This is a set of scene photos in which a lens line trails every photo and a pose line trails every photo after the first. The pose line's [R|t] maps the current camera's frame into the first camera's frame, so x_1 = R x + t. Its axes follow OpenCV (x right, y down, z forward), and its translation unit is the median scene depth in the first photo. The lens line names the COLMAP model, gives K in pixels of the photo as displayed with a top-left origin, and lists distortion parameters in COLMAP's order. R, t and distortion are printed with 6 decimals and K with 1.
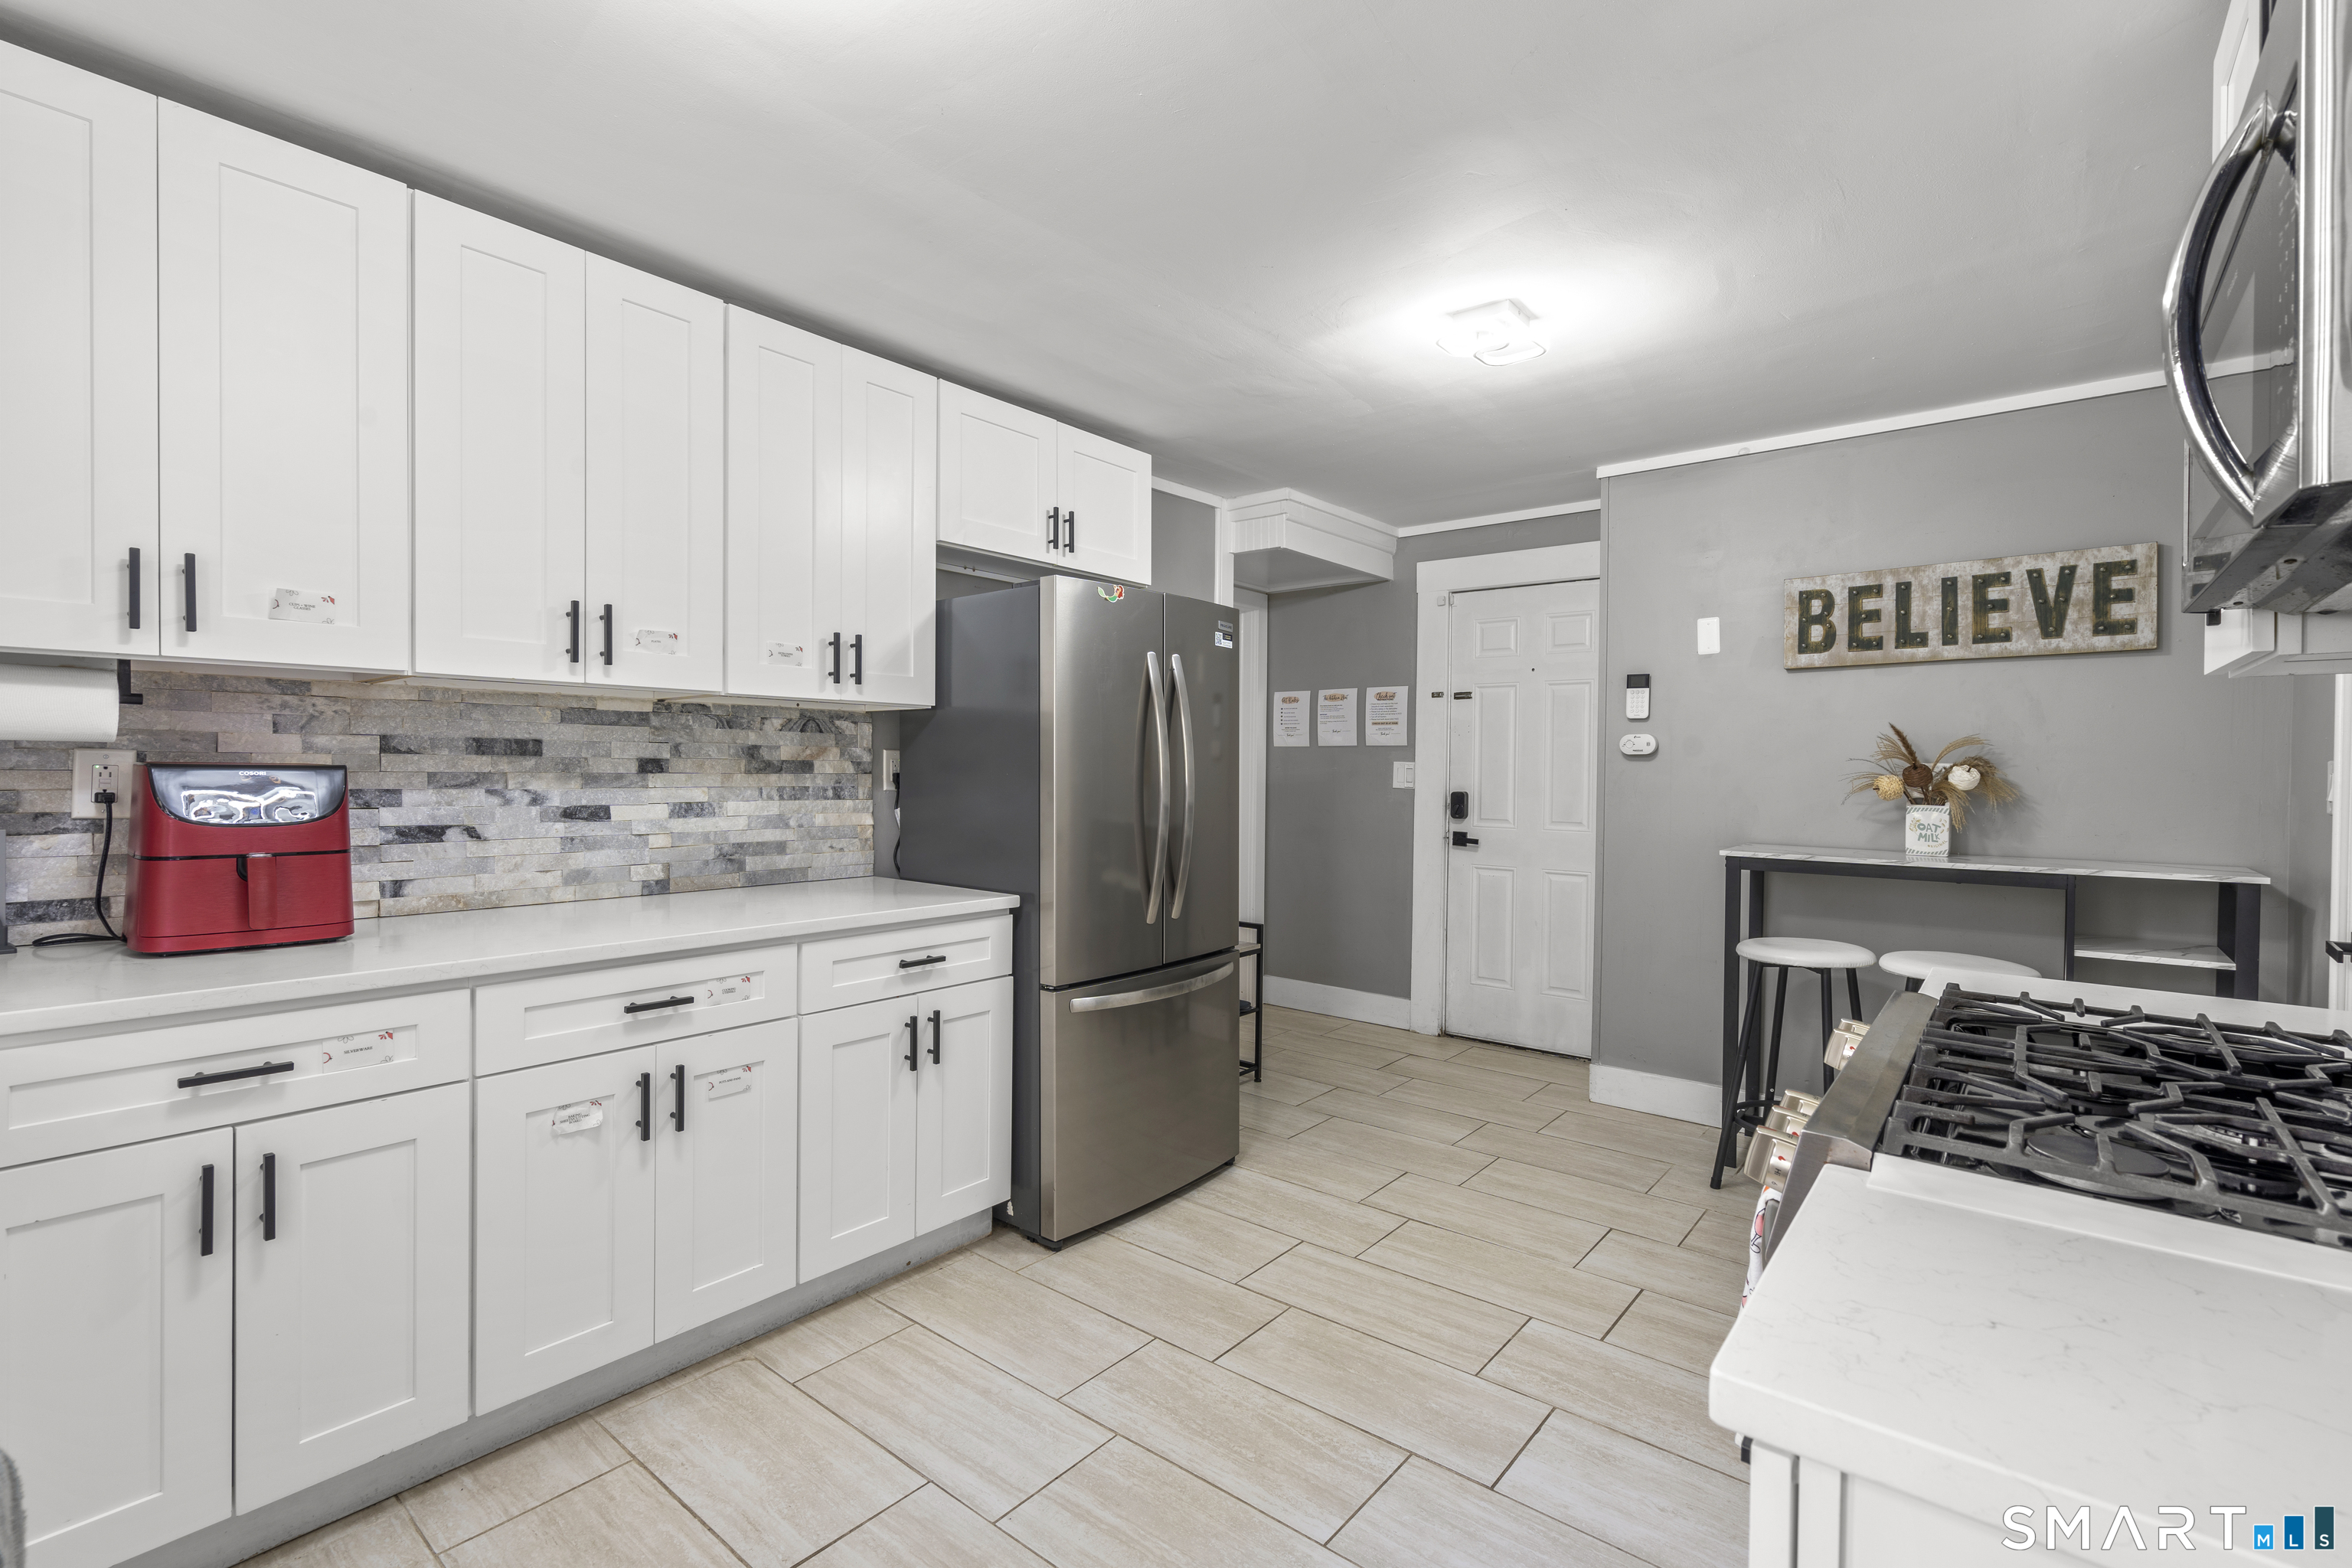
lens RADIAL K [[1066.1, 0, 1170.9], [0, 1066.1, 776.1], [0, 0, 1]] dist [0.000968, 0.000509]
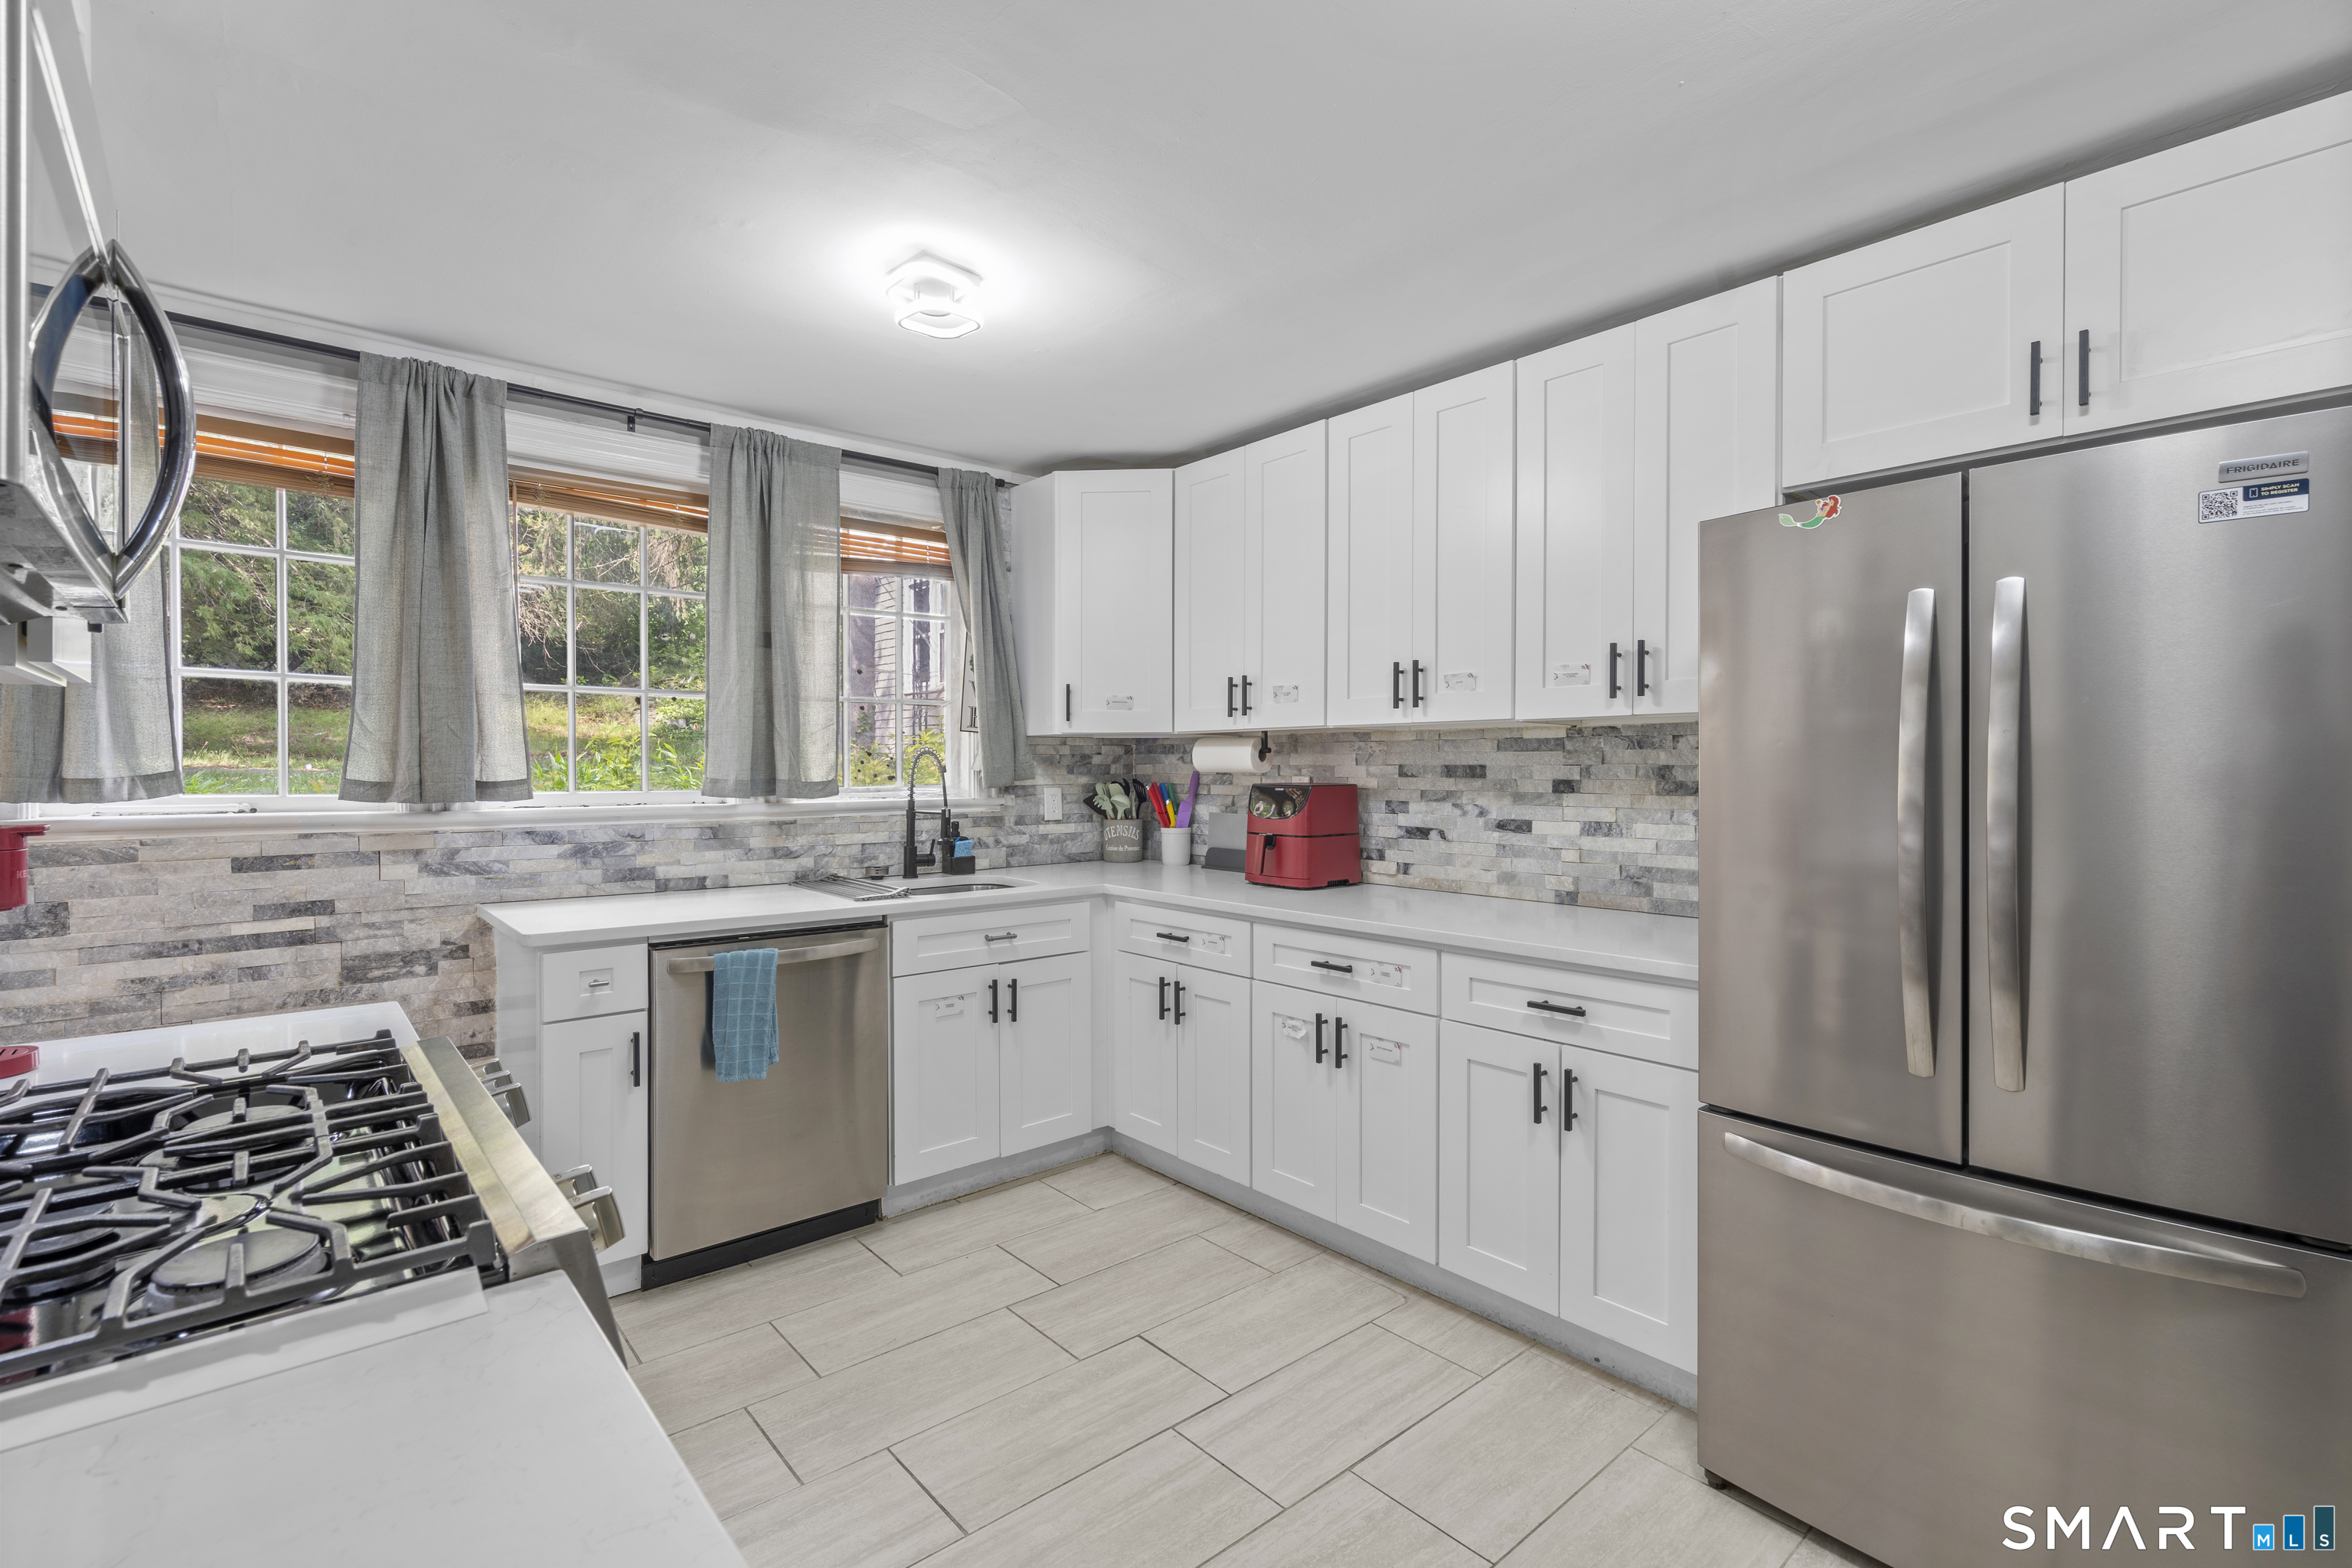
lens RADIAL K [[1066.1, 0, 1170.9], [0, 1066.1, 776.1], [0, 0, 1]] dist [0.000968, 0.000509]
pose [[-0.171458, -0.002654, -0.985188, 0.702323], [-0.010457, 0.999945, -0.000874, -0.015971], [0.985136, 0.010152, -0.171476, 0.836057]]
